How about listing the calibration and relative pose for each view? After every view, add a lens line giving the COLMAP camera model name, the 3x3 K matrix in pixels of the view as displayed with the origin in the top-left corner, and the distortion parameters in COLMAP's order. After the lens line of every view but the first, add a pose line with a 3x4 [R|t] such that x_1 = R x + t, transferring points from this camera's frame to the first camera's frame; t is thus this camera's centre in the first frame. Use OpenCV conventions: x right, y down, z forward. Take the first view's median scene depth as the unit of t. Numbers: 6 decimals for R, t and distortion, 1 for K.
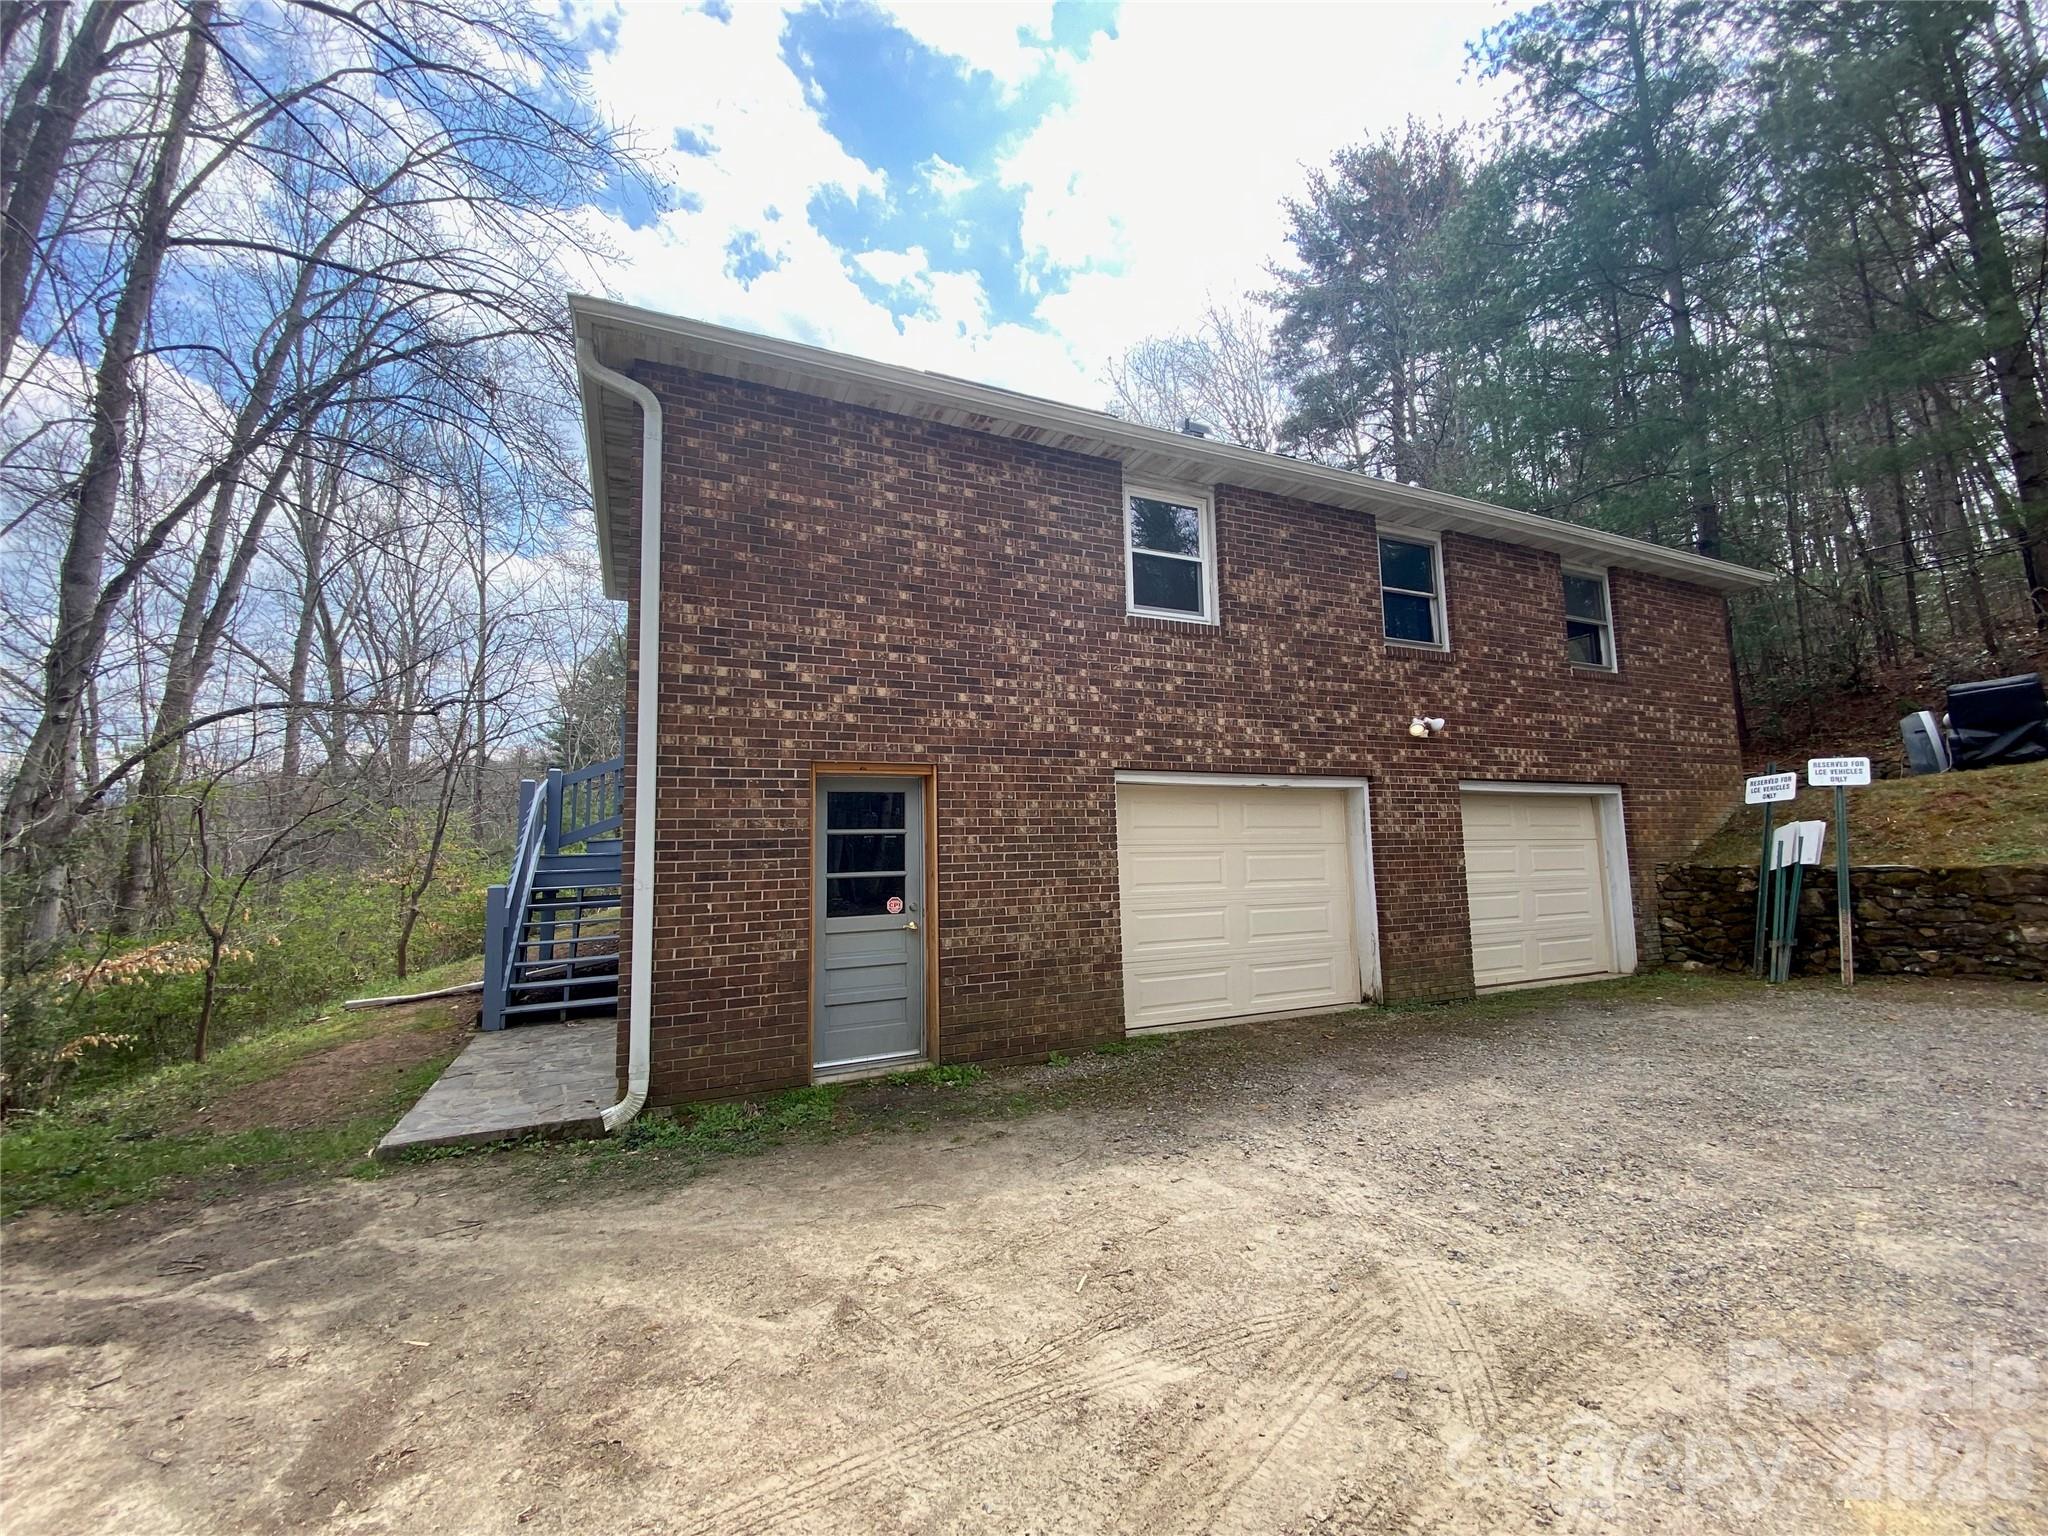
lens RADIAL K [[823.4, 0, 1023.1], [0, 823.4, 768.9], [0, 0, 1]] dist [0.034435, -0.030252]
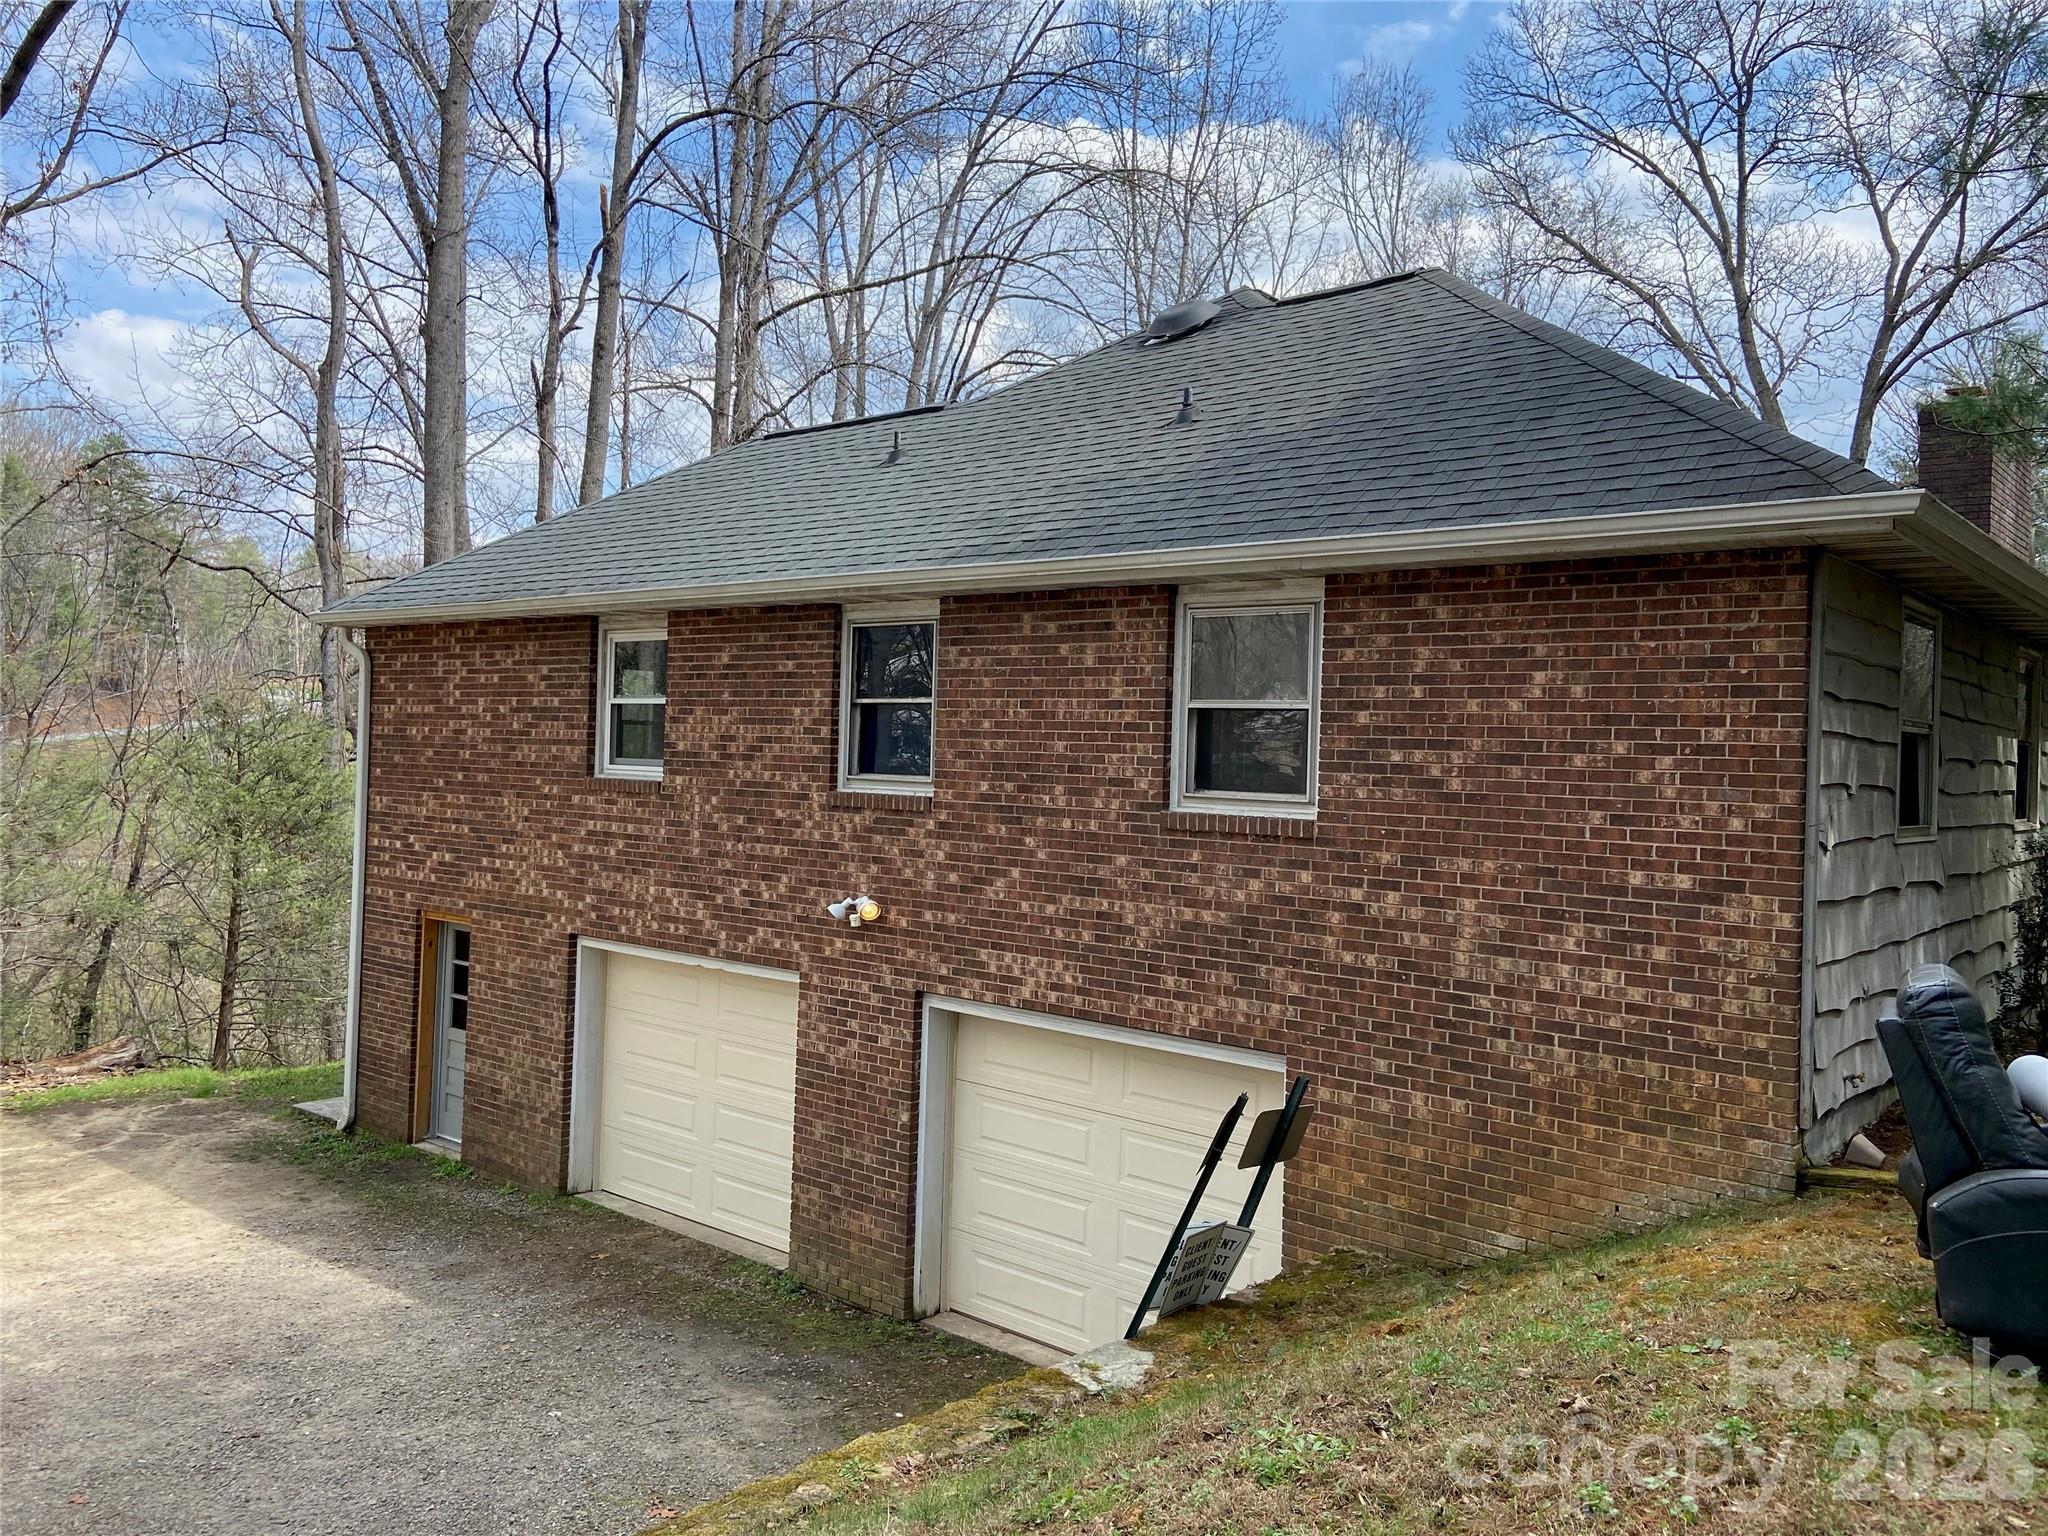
lens RADIAL K [[1539.6, 0, 1022.5], [0, 1539.6, 745.5], [0, 0, 1]] dist [0.098883, -0.111941]
pose [[0.422036, 0.028268, -0.906138, 1.790411], [0.057542, 0.996663, 0.057892, -0.267365], [0.904751, -0.076573, 0.419001, 0.622023]]
